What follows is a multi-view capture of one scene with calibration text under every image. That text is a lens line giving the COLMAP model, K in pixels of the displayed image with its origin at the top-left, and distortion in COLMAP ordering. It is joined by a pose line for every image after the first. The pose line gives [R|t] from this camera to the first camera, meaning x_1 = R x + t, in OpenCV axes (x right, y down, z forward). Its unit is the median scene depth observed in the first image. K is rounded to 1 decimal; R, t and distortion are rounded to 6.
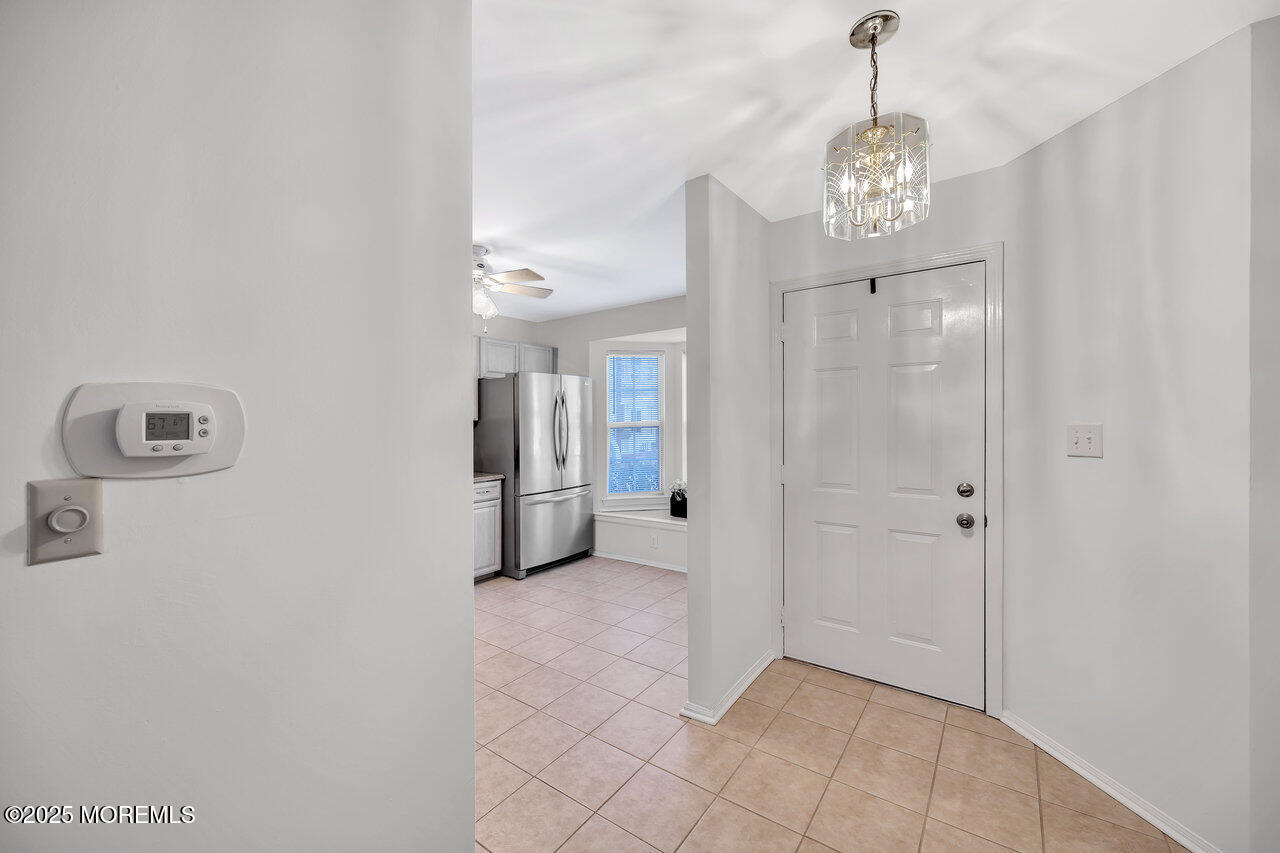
lens RADIAL K [[504.5, 0, 635.1], [0, 504.5, 433.4], [0, 0, 1]] dist [-0.001517, 0.000025]
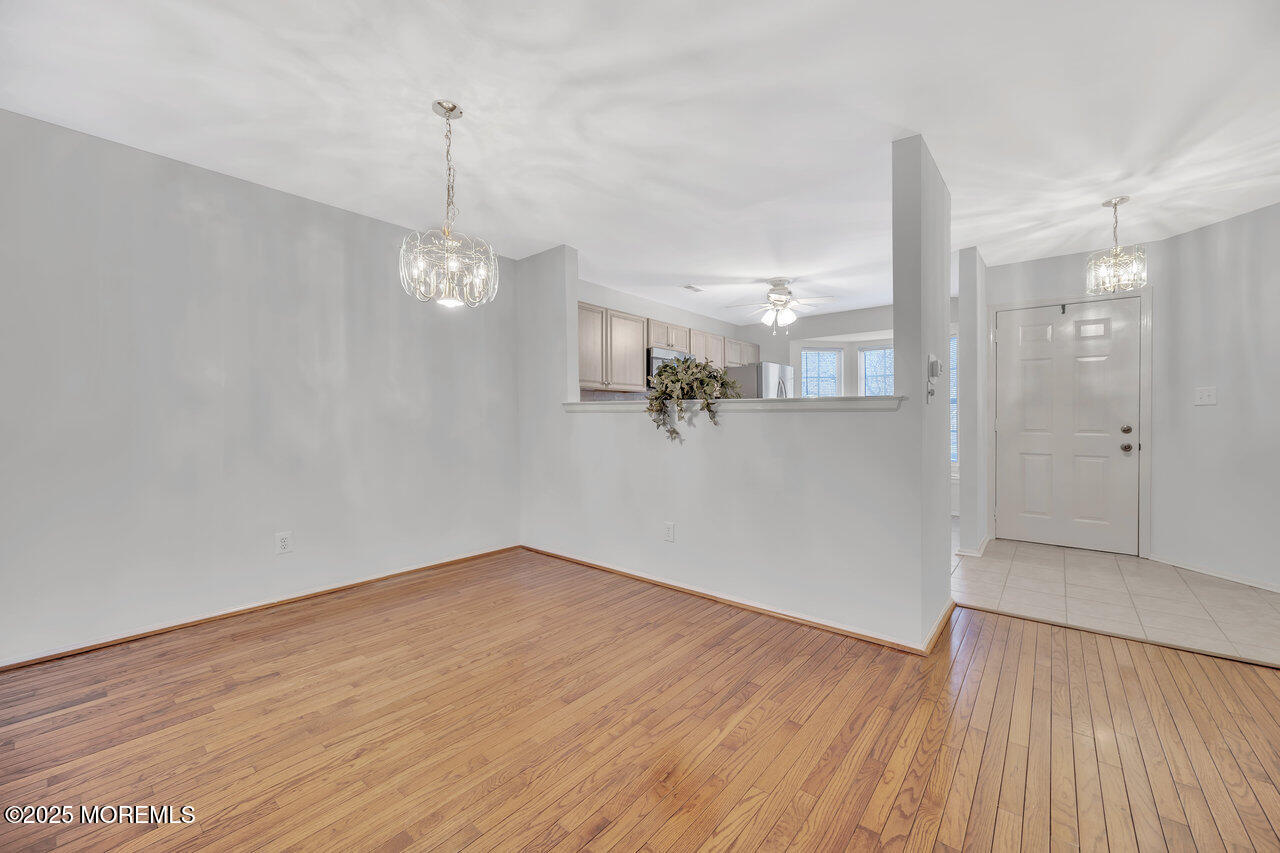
lens RADIAL K [[511.1, 0, 647.4], [0, 511.1, 429.2], [0, 0, 1]] dist [-0.000508, 0.000053]
pose [[0.998967, 0.012324, -0.043741, -0.883955], [-0.012559, 0.999908, -0.005101, 0.138908], [0.043674, 0.005645, 0.999030, -0.795916]]
